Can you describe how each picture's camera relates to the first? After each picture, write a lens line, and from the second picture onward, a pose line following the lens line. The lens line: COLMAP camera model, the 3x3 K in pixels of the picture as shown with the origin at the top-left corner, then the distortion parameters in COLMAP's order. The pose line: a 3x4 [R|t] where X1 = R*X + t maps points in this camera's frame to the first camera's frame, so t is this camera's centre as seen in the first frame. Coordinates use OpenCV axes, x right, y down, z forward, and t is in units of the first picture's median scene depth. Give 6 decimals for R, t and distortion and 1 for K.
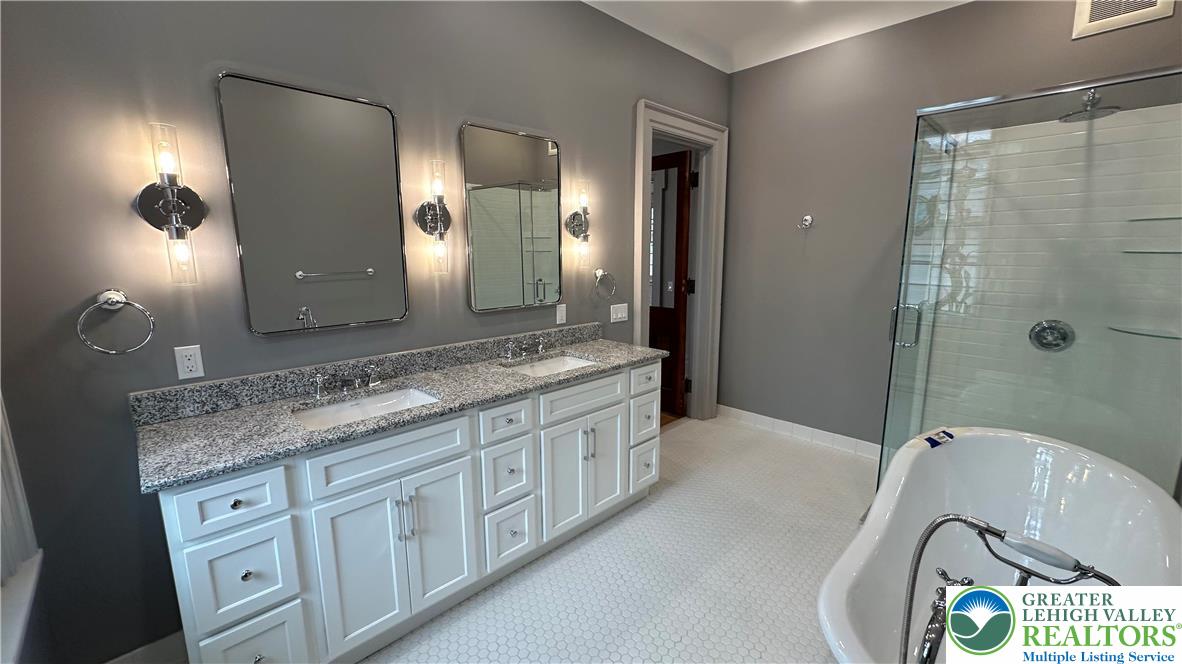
lens RADIAL K [[470.4, 0, 592.4], [0, 470.4, 332.8], [0, 0, 1]] dist [-0.002451, -0.000291]
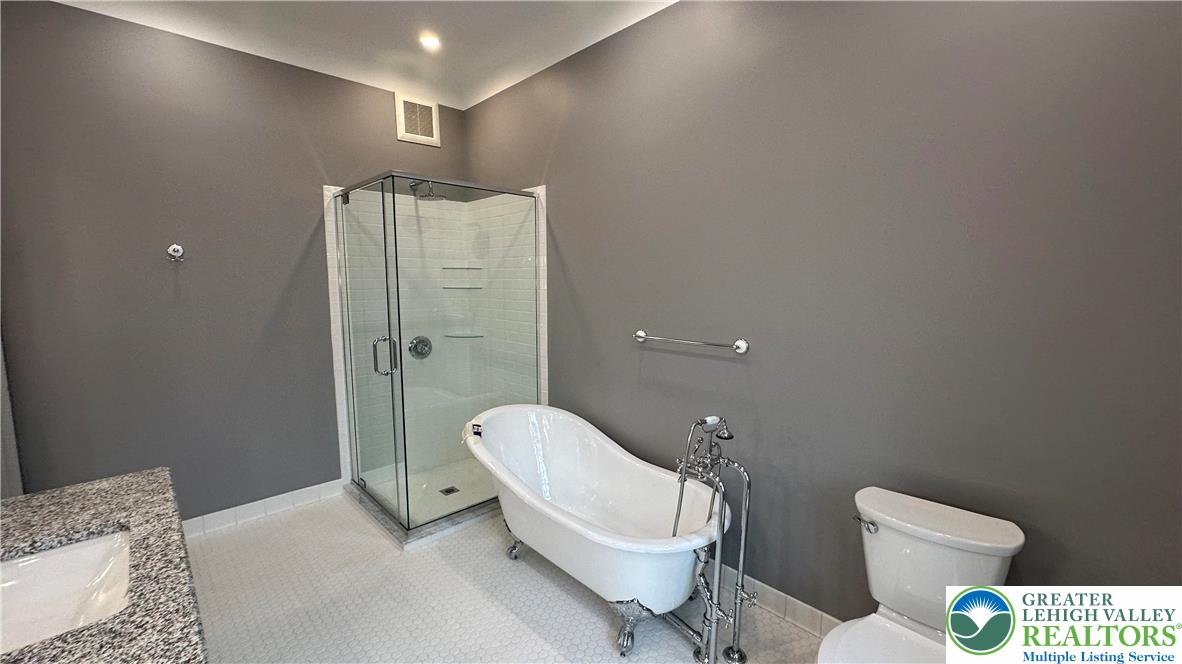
lens RADIAL K [[470.4, 0, 592.4], [0, 470.4, 332.8], [0, 0, 1]] dist [-0.002451, -0.000291]
pose [[0.009963, -0.112447, 0.993608, -0.499136], [0.174515, 0.978603, 0.108999, -0.120592], [-0.984604, 0.172314, 0.029374, 0.536699]]
